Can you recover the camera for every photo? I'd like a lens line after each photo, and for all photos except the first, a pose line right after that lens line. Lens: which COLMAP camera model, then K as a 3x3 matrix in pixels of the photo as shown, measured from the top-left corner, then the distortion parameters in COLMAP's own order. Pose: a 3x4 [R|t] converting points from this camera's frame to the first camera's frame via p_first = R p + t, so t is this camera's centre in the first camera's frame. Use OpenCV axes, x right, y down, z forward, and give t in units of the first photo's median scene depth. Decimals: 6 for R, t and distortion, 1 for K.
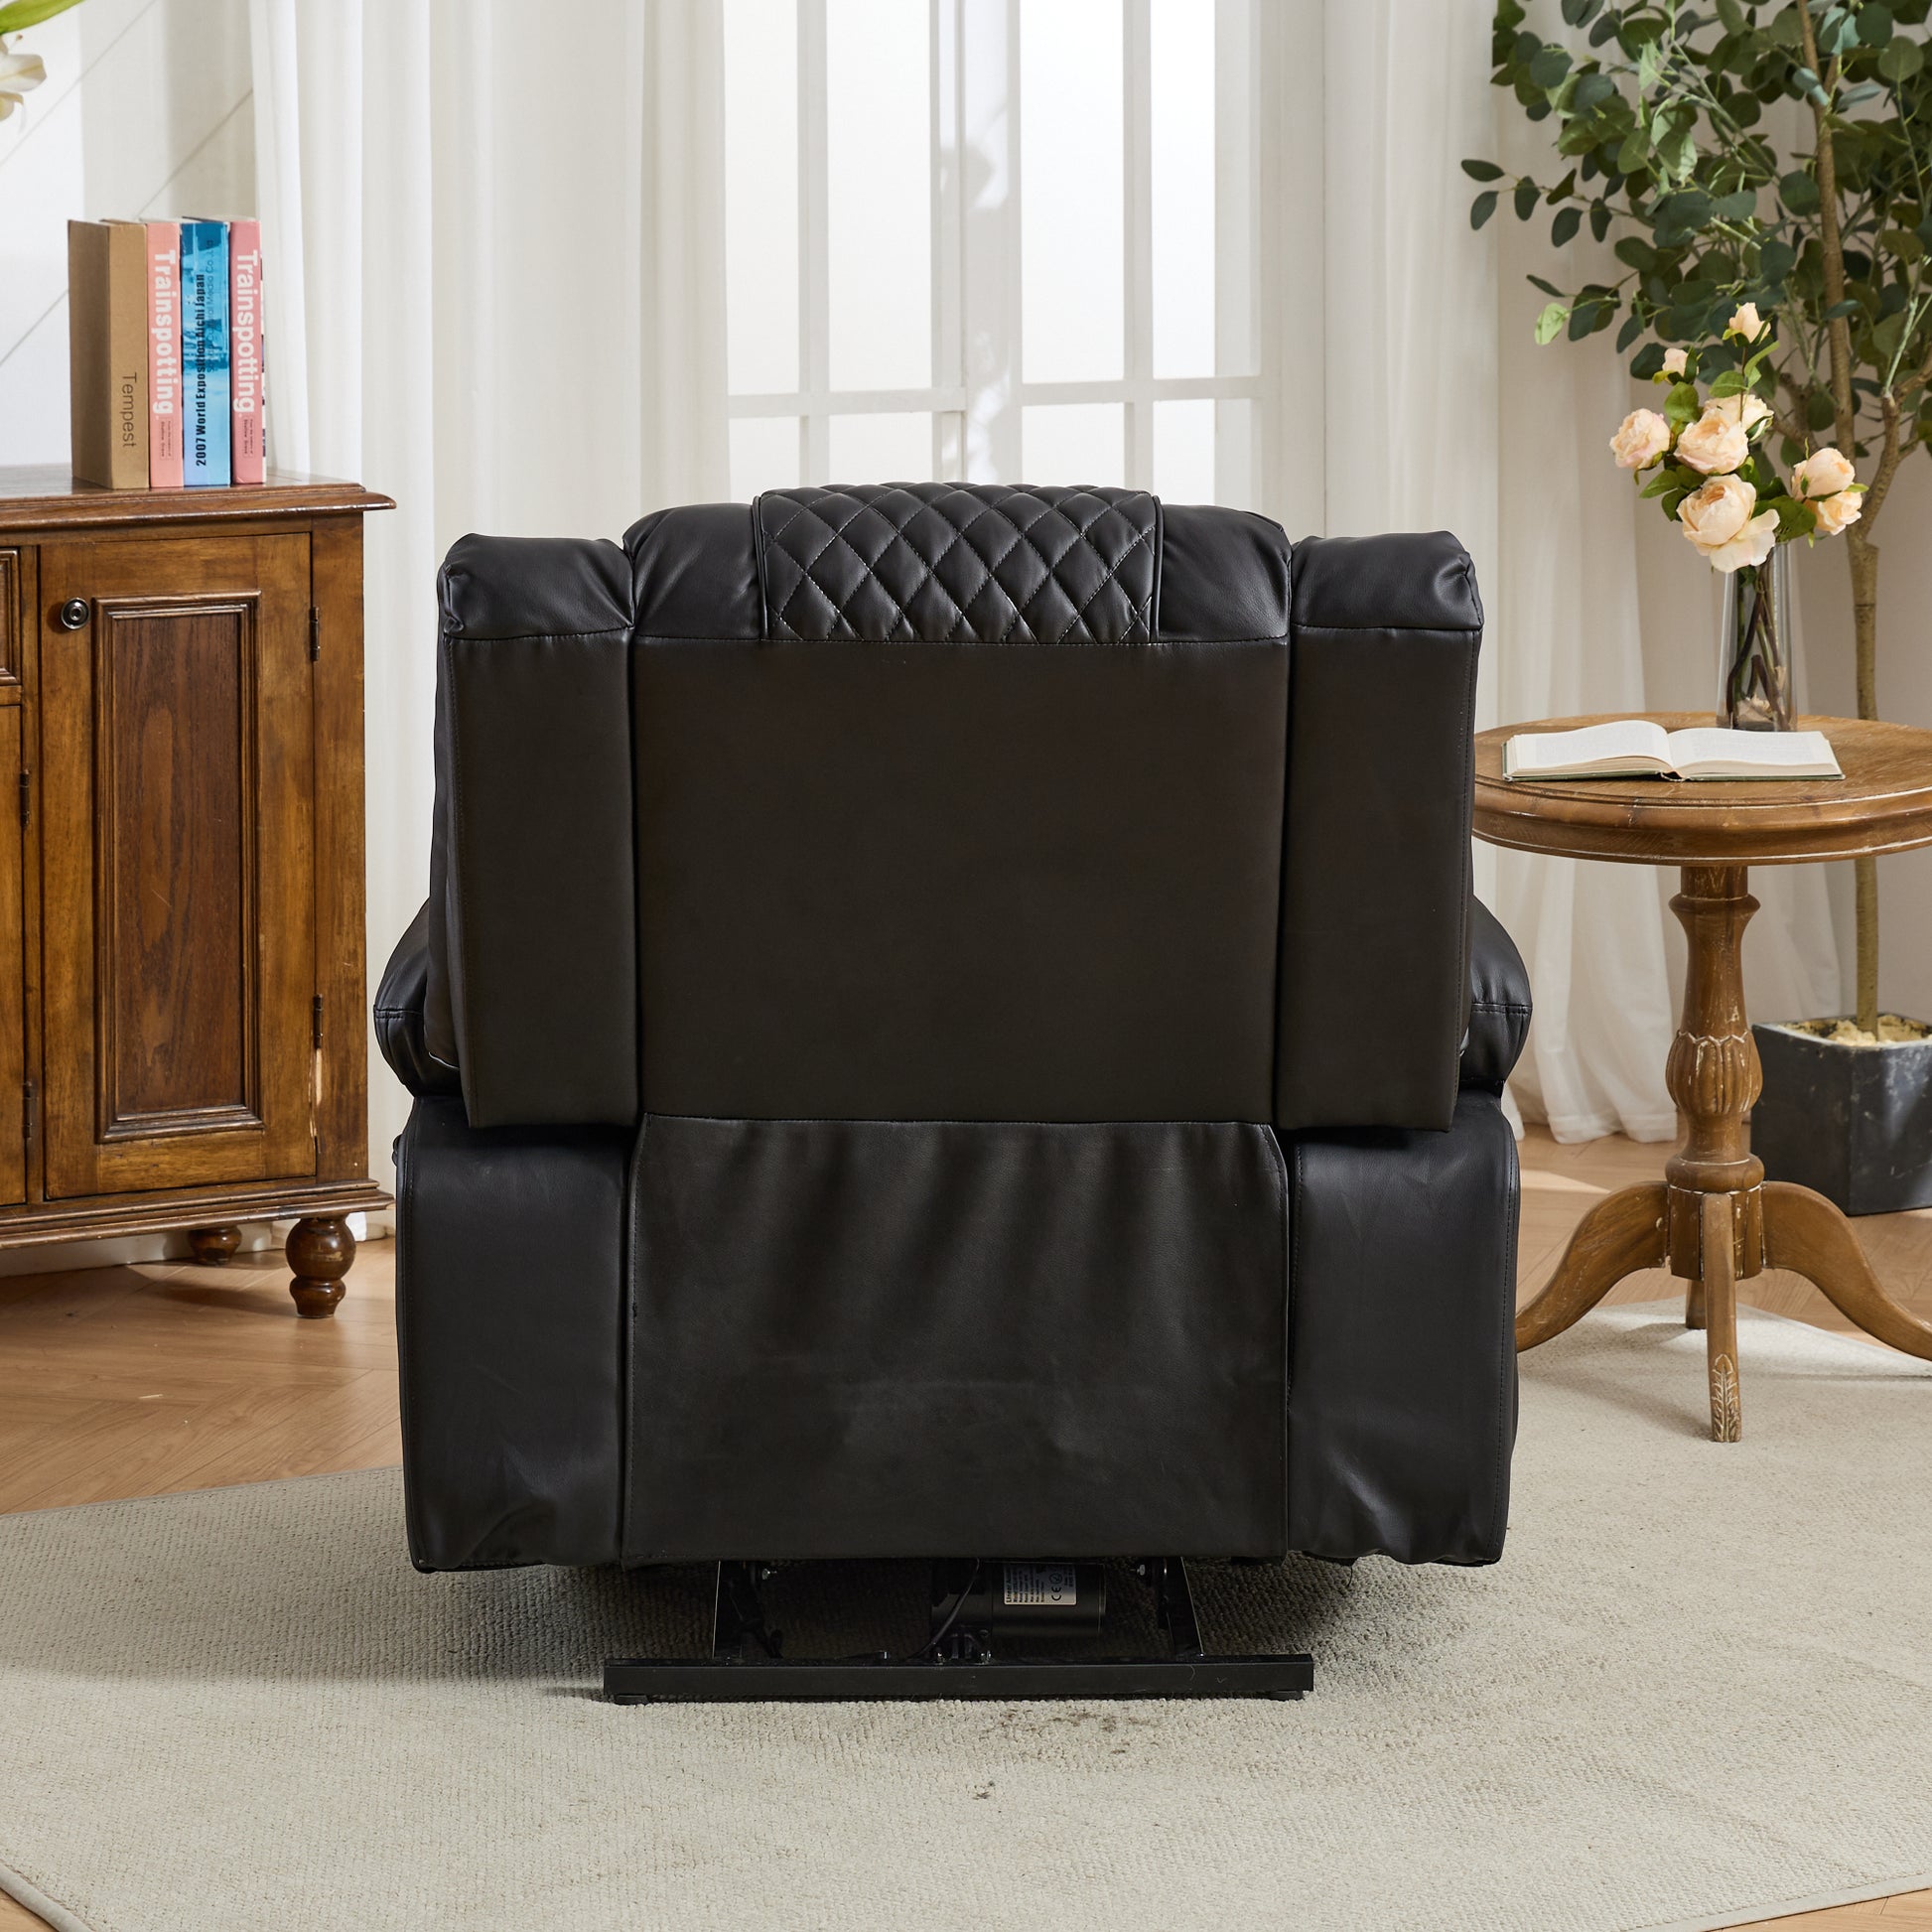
lens RADIAL K [[6781.7, 0, 939.4], [0, 6781.7, 913.1], [0, 0, 1]] dist [0.033712, 0.170294]
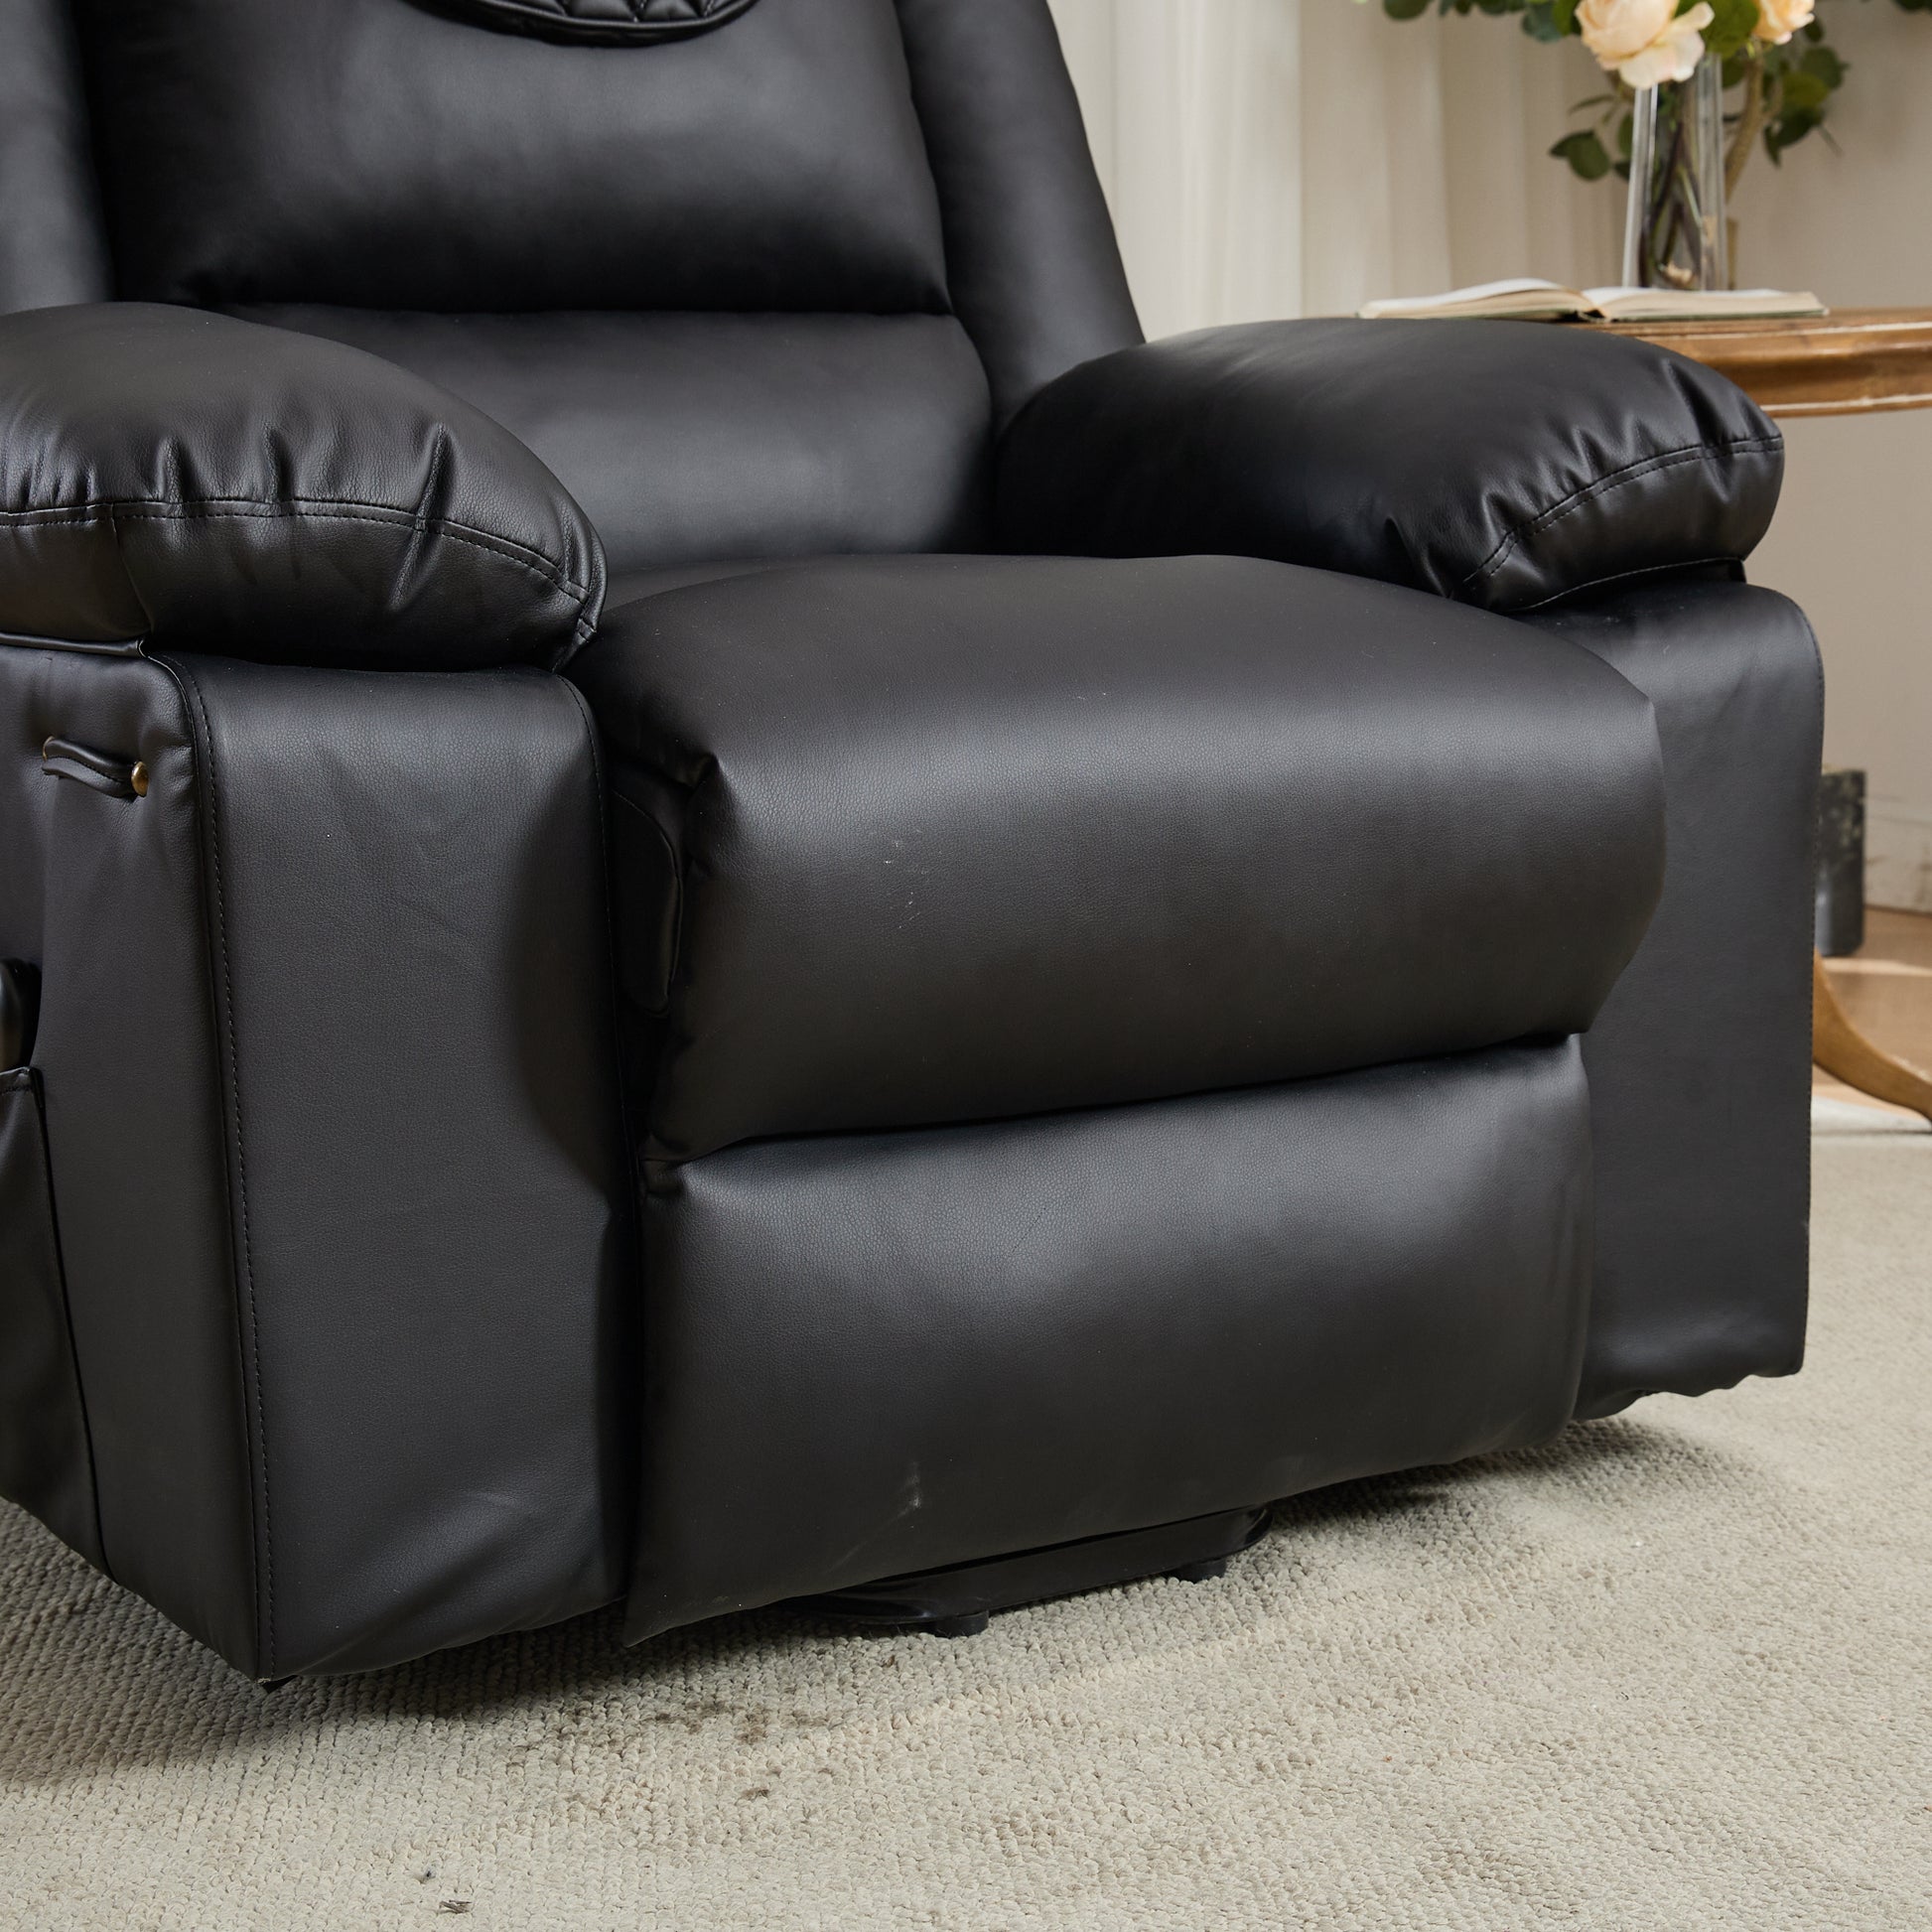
lens RADIAL K [[6108.8, 0, 959.6], [0, 6108.8, 965.3], [0, 0, 1]] dist [-0.026492, 0.502540]
pose [[0.999446, -0.012870, 0.030689, 0.016209], [0.011932, 0.999462, 0.030537, 0.025313], [-0.031066, -0.030153, 0.999062, 0.298150]]
